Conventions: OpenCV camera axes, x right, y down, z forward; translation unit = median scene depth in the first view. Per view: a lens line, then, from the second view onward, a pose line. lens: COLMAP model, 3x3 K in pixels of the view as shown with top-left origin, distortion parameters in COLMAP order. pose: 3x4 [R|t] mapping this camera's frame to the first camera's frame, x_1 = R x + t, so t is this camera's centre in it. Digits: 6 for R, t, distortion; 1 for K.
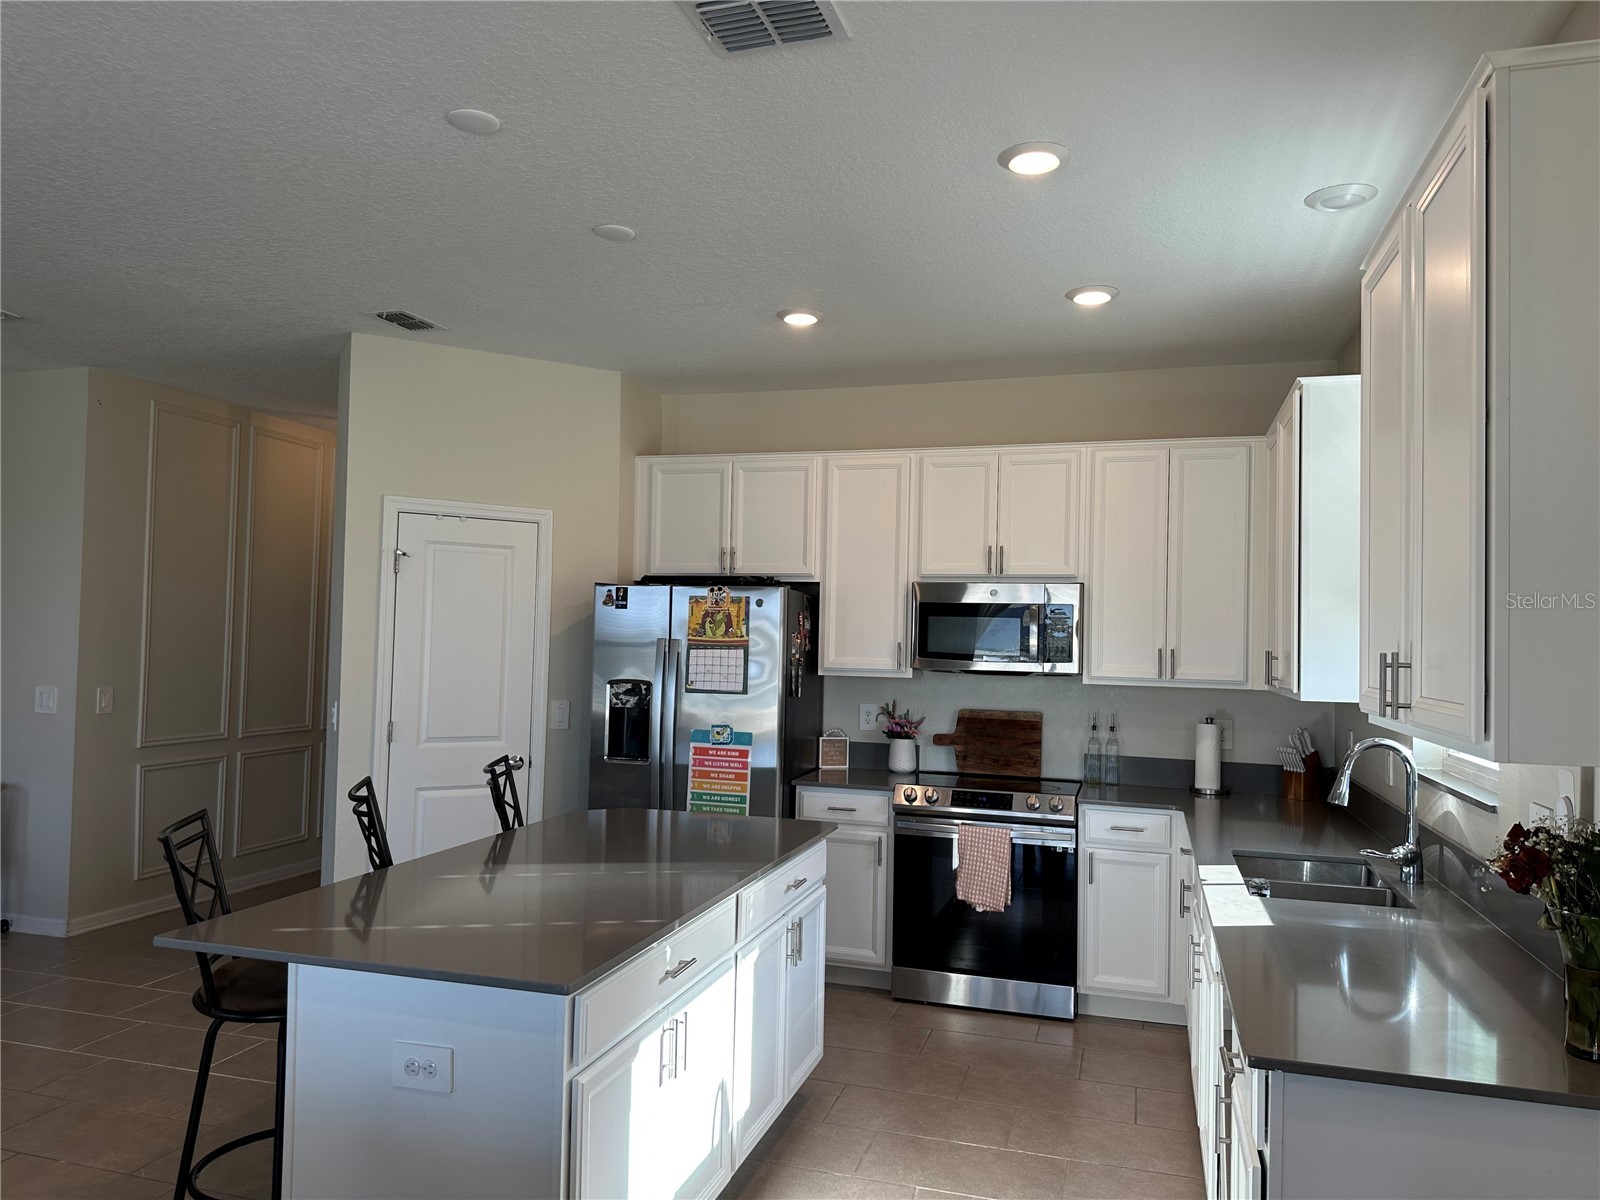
lens RADIAL K [[1116.2, 0, 788.8], [0, 1116.2, 613.0], [0, 0, 1]] dist [0.097272, -0.123348]
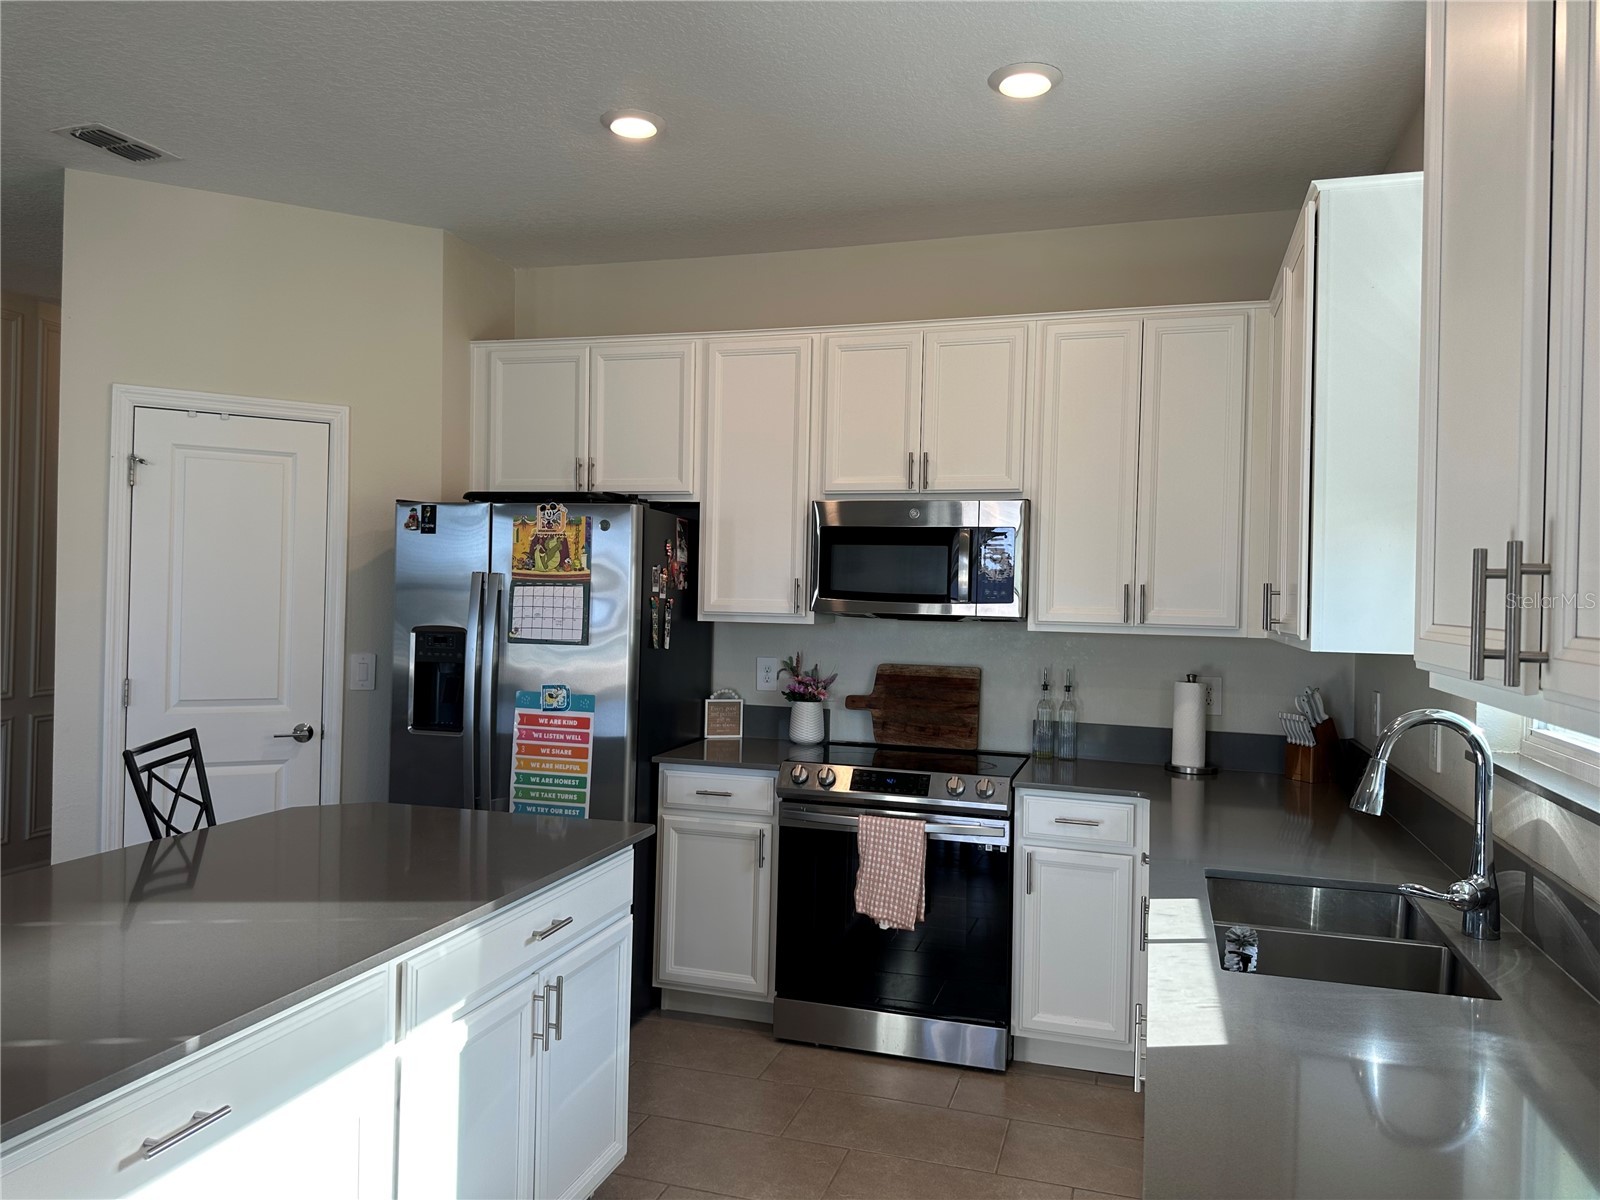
lens RADIAL K [[1116.2, 0, 796.5], [0, 1116.2, 602.5], [0, 0, 1]] dist [0.097272, -0.123348]
pose [[0.999997, -0.000703, -0.002289, 0.106010], [0.000775, 0.999502, 0.031532, 0.019587], [0.002266, -0.031534, 0.999500, 0.234512]]
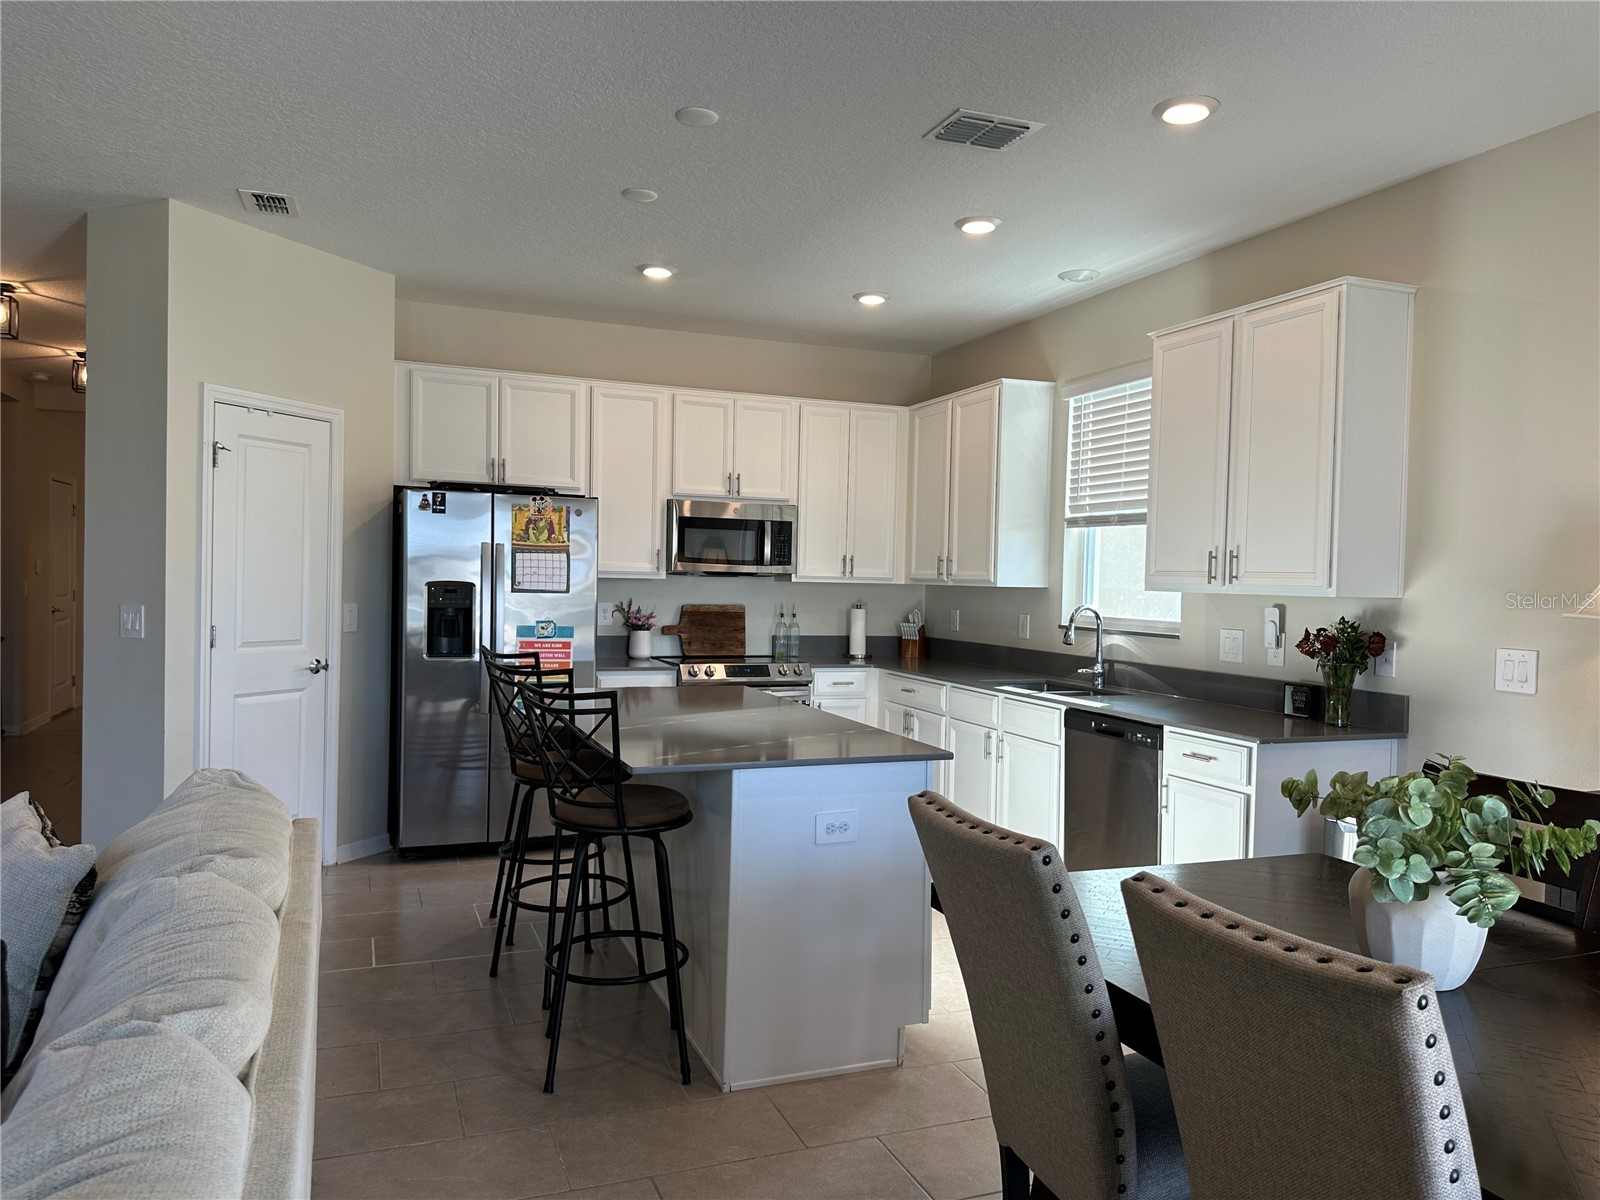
lens RADIAL K [[1116.2, 0, 800.3], [0, 1116.2, 612.3], [0, 0, 1]] dist [0.097272, -0.123348]
pose [[0.782387, -0.025041, 0.622289, -0.557627], [-0.020363, 0.997629, 0.065747, 0.012513], [-0.622460, -0.064111, 0.780022, -0.037010]]
